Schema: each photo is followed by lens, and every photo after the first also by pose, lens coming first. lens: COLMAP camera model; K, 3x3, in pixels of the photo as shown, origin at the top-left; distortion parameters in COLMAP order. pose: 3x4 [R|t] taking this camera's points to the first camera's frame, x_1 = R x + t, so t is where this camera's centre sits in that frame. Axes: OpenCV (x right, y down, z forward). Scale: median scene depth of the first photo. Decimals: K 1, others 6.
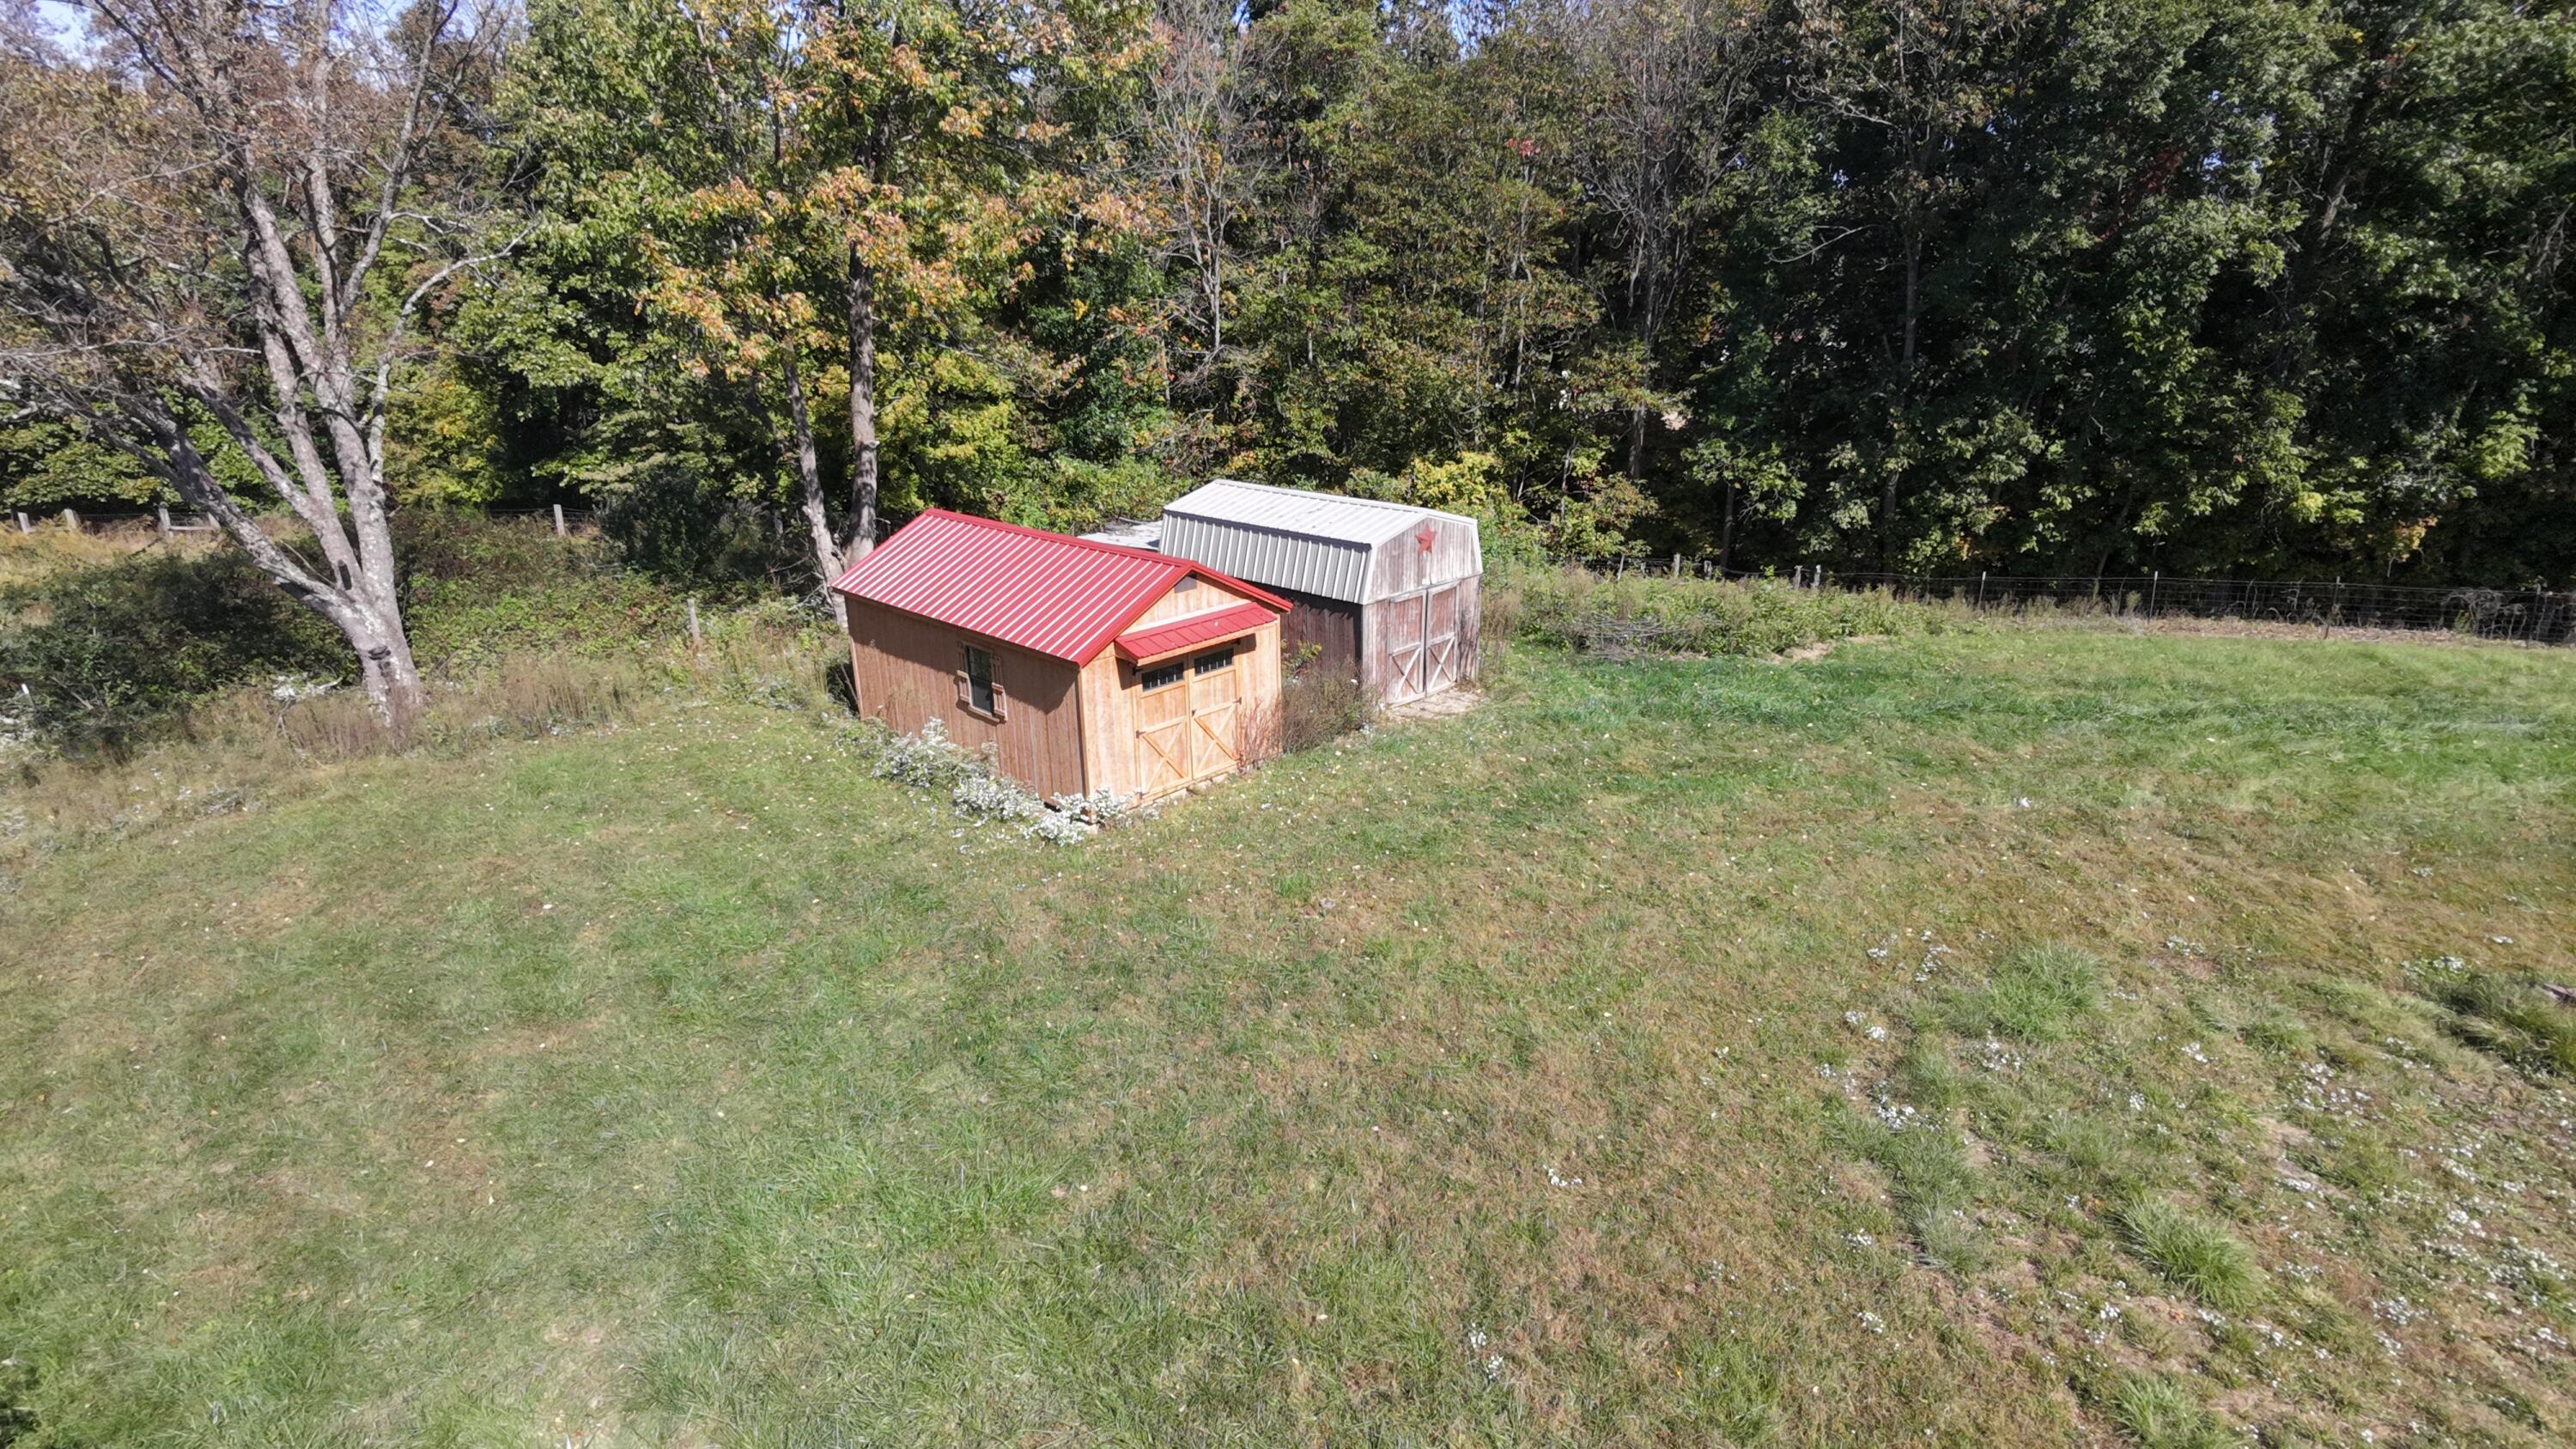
lens RADIAL K [[1241.3, 0, 1302.9], [0, 1241.3, 752.2], [0, 0, 1]] dist [-0.000619, -0.000633]
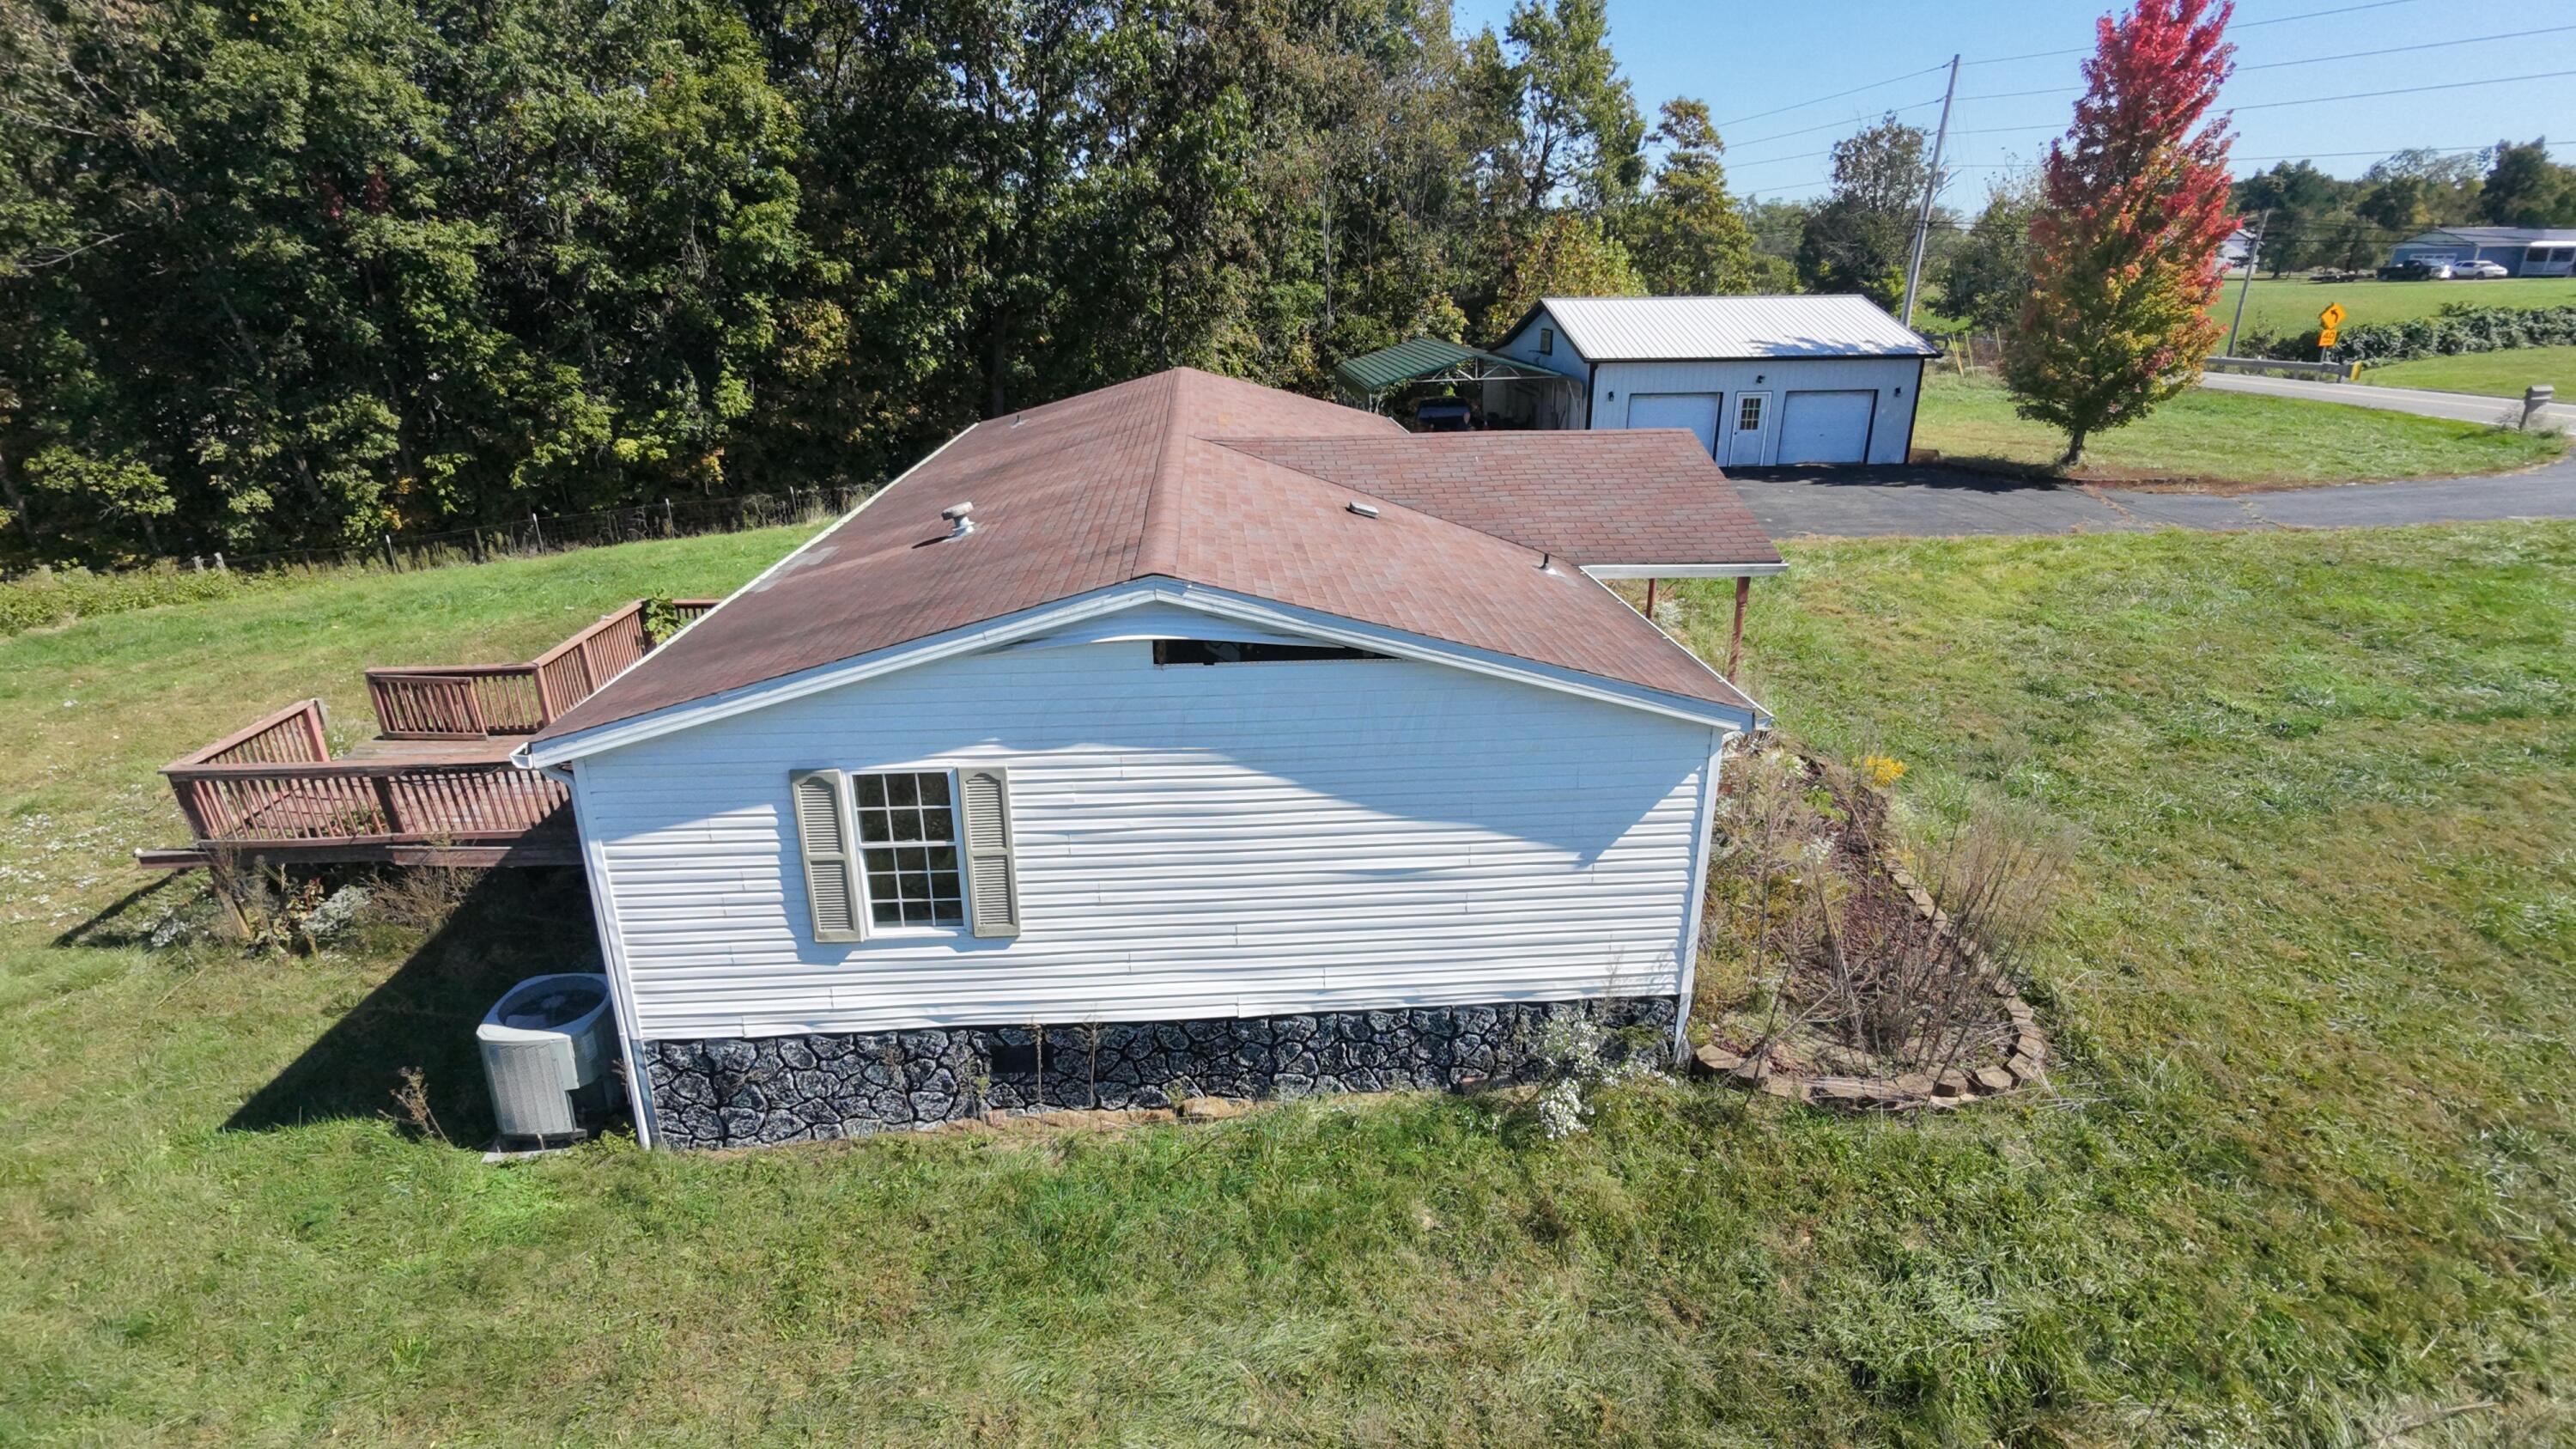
lens RADIAL K [[1227.3, 0, 1292.8], [0, 1227.3, 729.7], [0, 0, 1]] dist [0.003305, 0.000976]
pose [[0.693988, -0.256289, 0.672828, 0.392310], [0.268761, 0.959165, 0.088145, 0.185239], [-0.667944, 0.119659, 0.734529, -0.455834]]
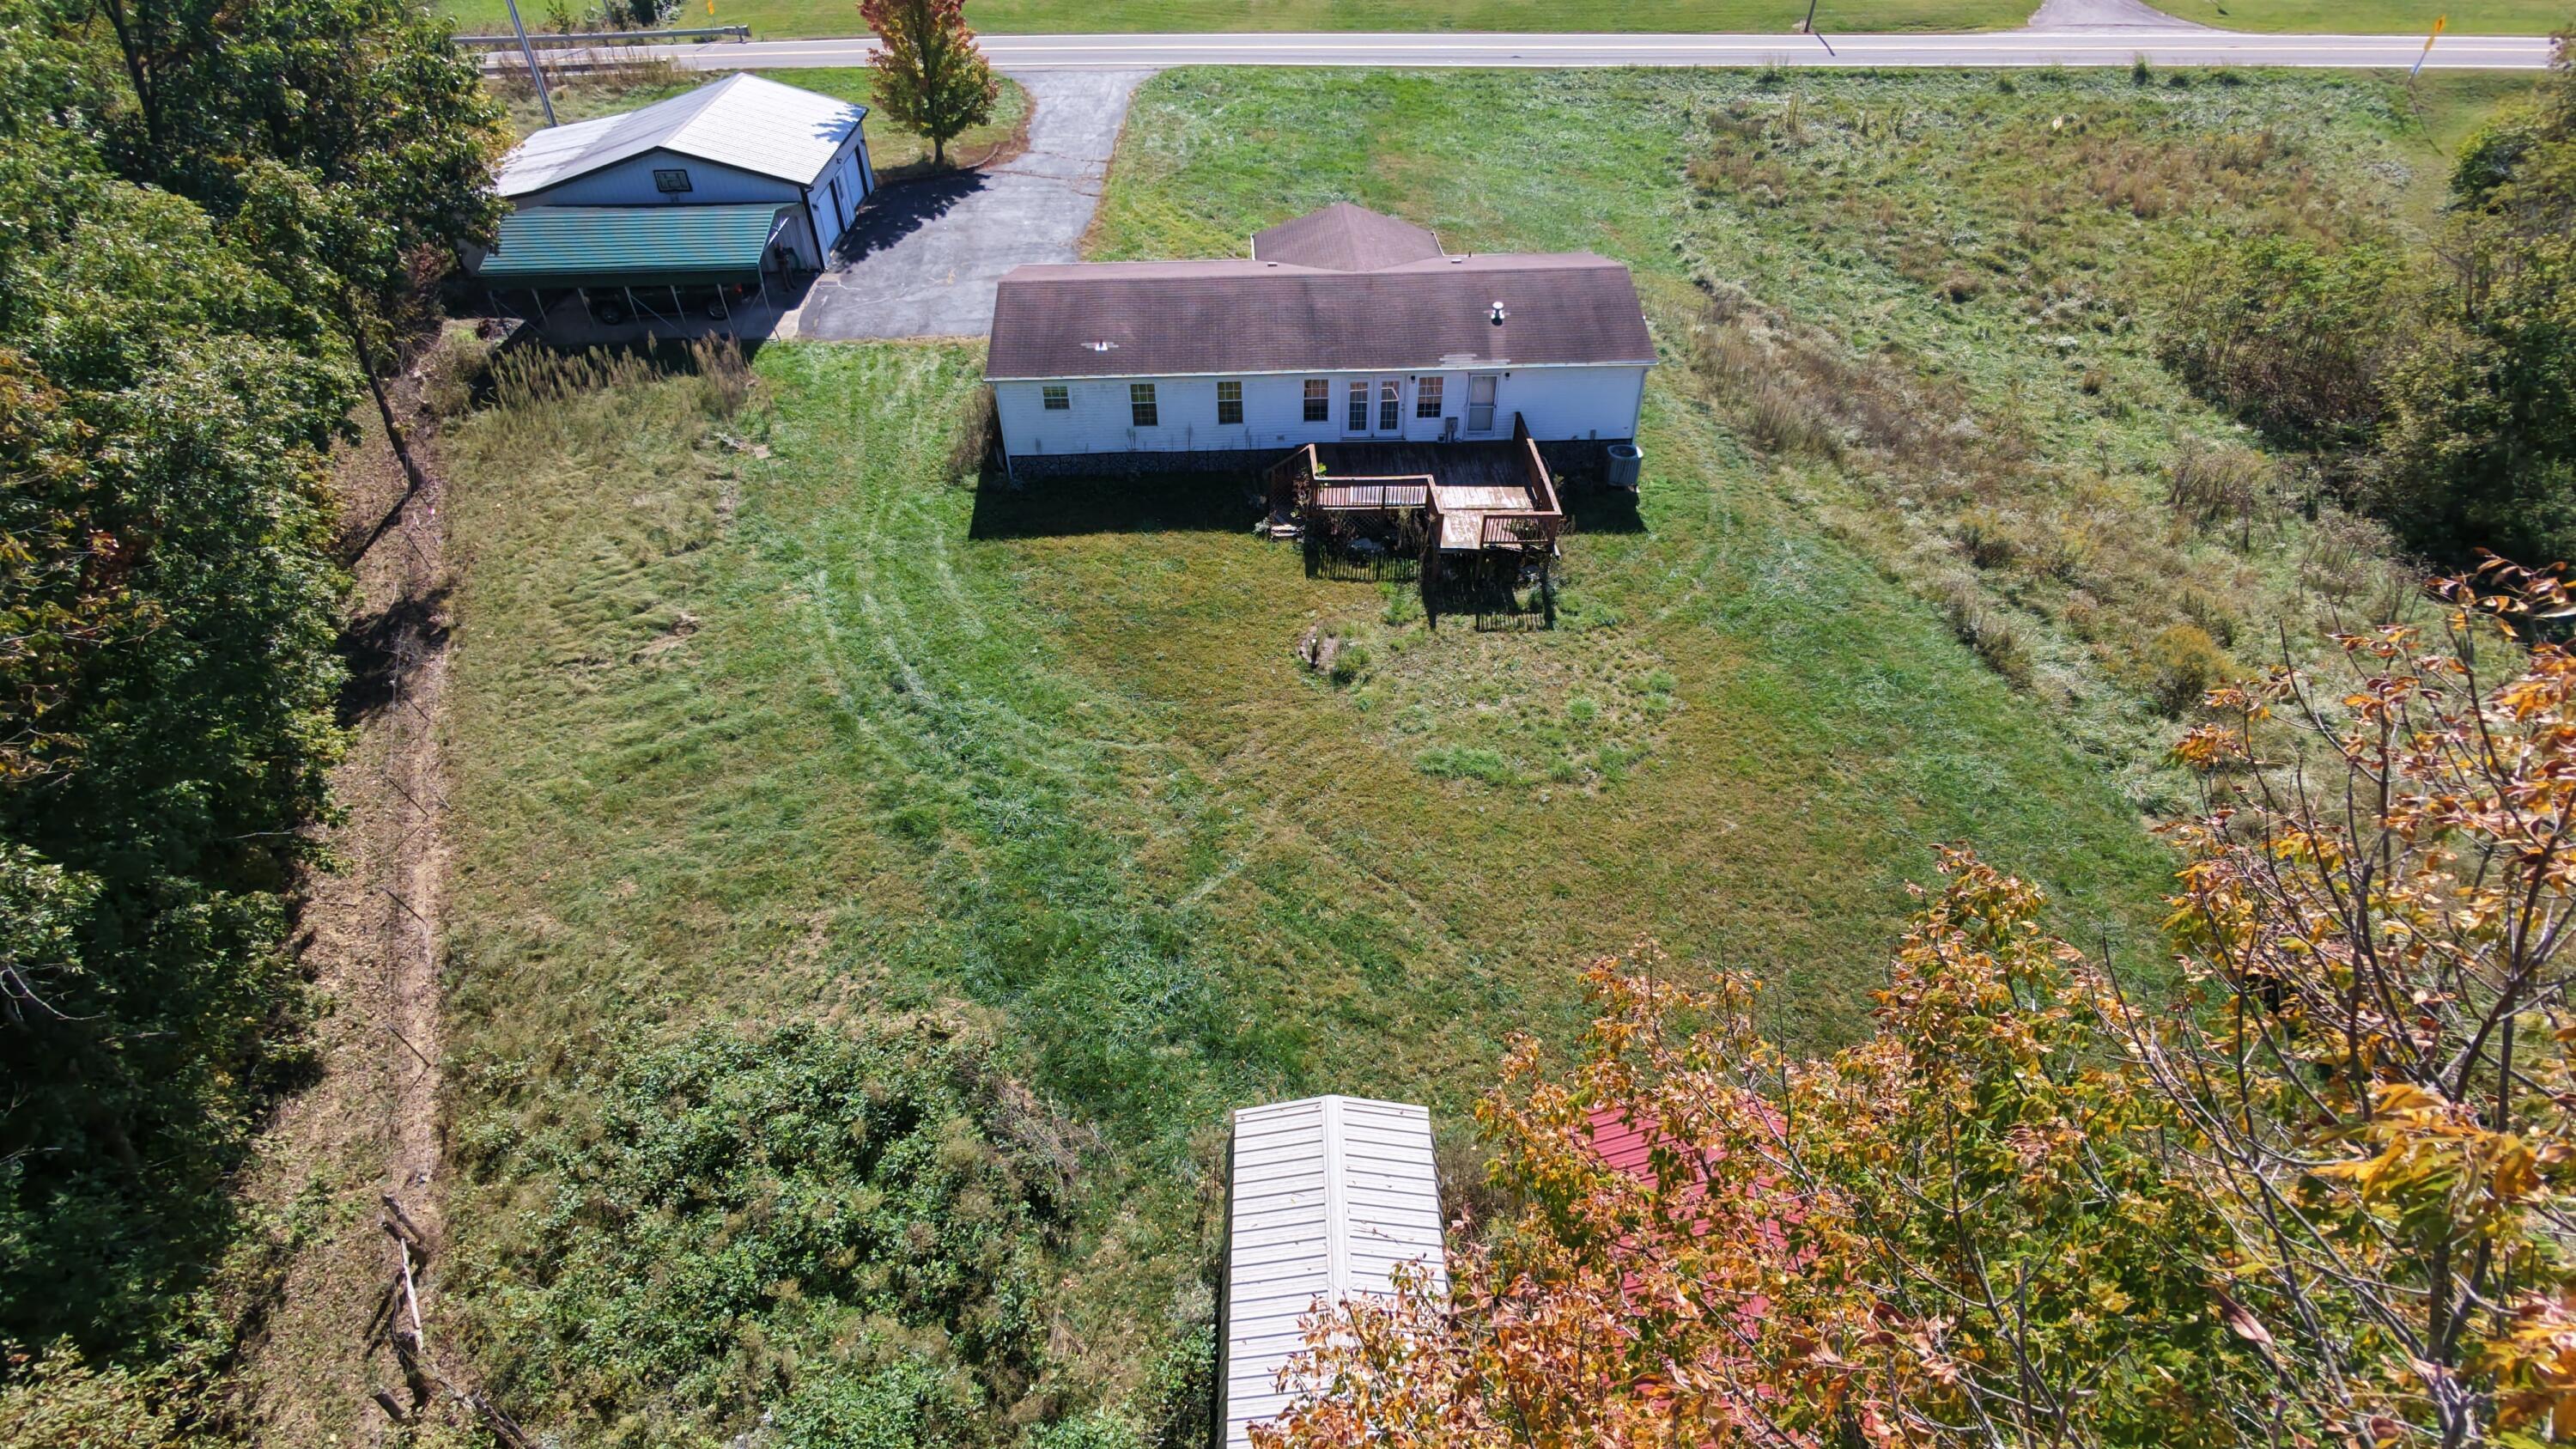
lens RADIAL K [[1224.7, 0, 1284.6], [0, 1224.7, 727.6], [0, 0, 1]] dist [0.003476, -0.000138]
pose [[-0.697712, -0.472638, 0.538341, -0.179130], [0.255668, 0.537704, 0.803435, -0.851835], [-0.669202, 0.698203, -0.254324, 0.843225]]
